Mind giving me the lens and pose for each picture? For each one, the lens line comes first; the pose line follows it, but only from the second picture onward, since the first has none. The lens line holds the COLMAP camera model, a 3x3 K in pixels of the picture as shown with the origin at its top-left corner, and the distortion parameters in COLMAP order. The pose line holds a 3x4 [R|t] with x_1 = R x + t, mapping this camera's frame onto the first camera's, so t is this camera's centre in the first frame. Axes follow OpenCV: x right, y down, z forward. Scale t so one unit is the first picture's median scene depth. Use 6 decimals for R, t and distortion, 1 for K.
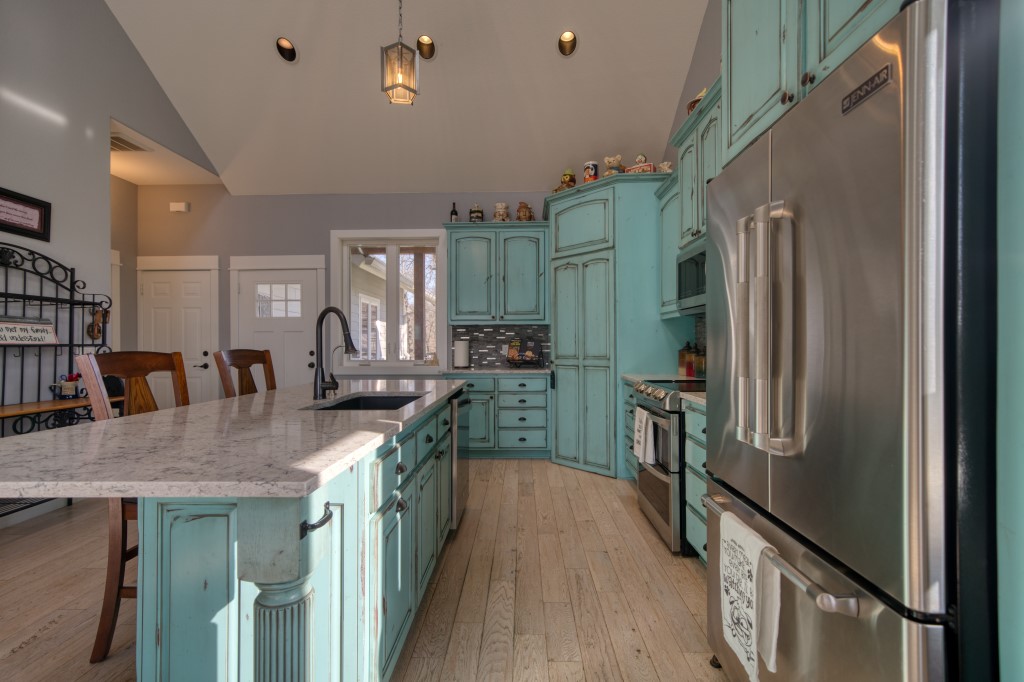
lens RADIAL K [[460.4, 0, 506.6], [0, 460.4, 343.1], [0, 0, 1]] dist [0.002583, 0.000045]
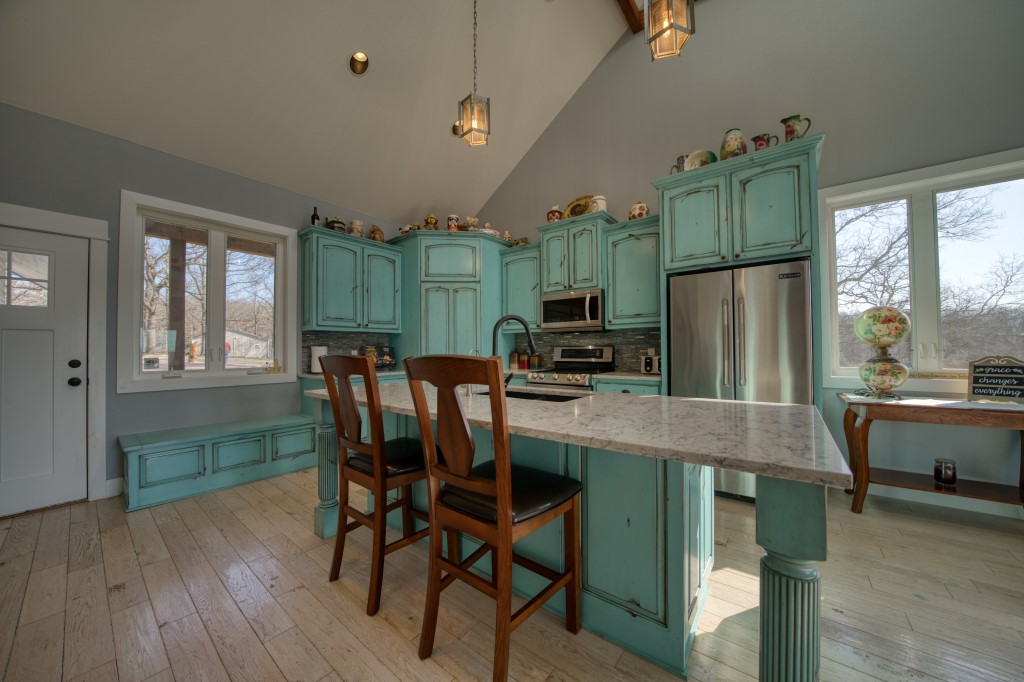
lens RADIAL K [[353.5, 0, 510.9], [0, 353.5, 345.1], [0, 0, 1]] dist [-0.022335, -0.000078]
pose [[0.589491, 0.009784, 0.807716, -0.552637], [0.002268, 0.999903, -0.013767, 0.003709], [-0.807772, 0.009947, 0.589411, 0.256633]]
